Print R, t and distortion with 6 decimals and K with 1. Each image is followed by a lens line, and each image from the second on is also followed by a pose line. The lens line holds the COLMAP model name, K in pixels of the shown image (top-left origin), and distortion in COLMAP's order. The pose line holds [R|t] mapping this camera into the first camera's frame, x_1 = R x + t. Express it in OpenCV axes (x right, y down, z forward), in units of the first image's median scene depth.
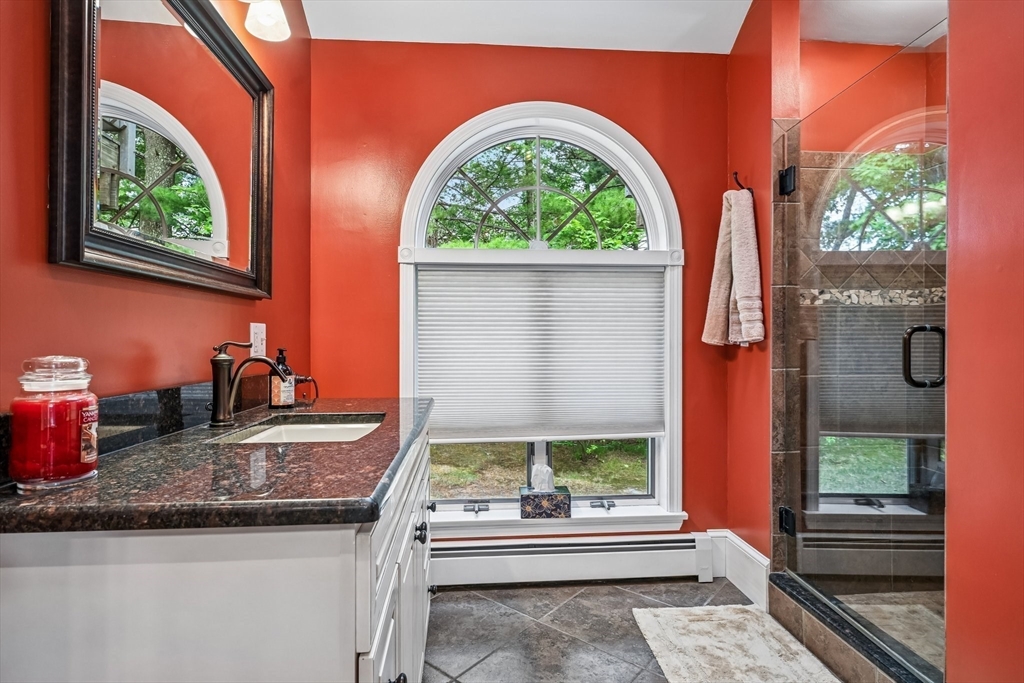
lens RADIAL K [[525.4, 0, 511.4], [0, 525.4, 339.0], [0, 0, 1]] dist [-0.002896, -0.000585]
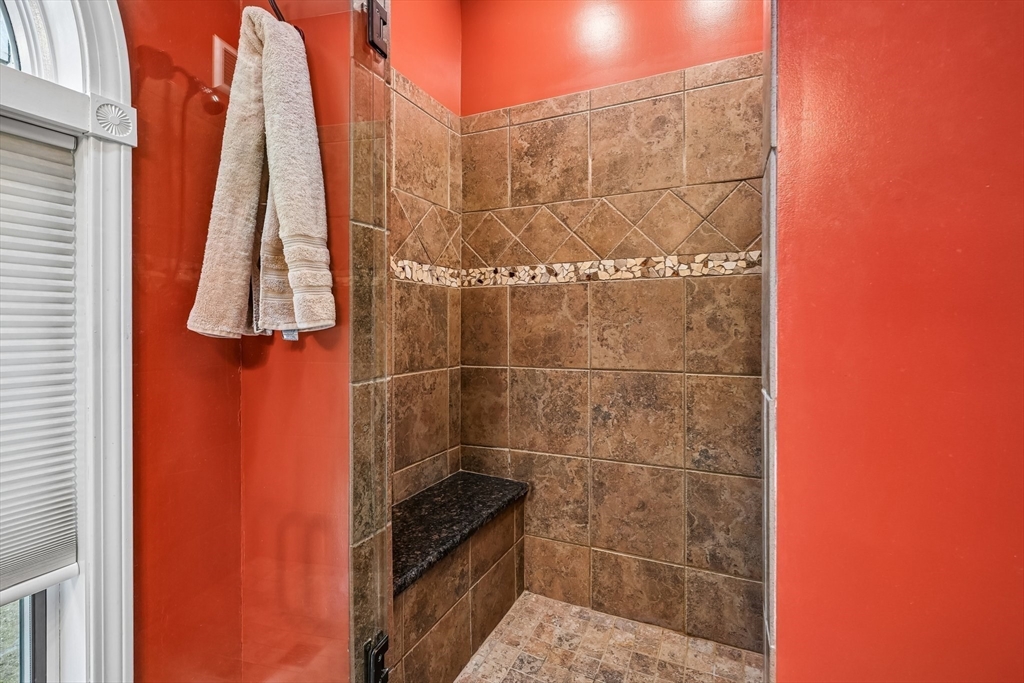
lens RADIAL K [[457.8, 0, 506.0], [0, 457.8, 329.4], [0, 0, 1]] dist [-0.000598, -0.001257]
pose [[0.508405, -0.004302, 0.861107, 0.165015], [-0.001685, 0.999981, 0.005991, 0.001254], [-0.861116, -0.004497, 0.508388, 0.564136]]
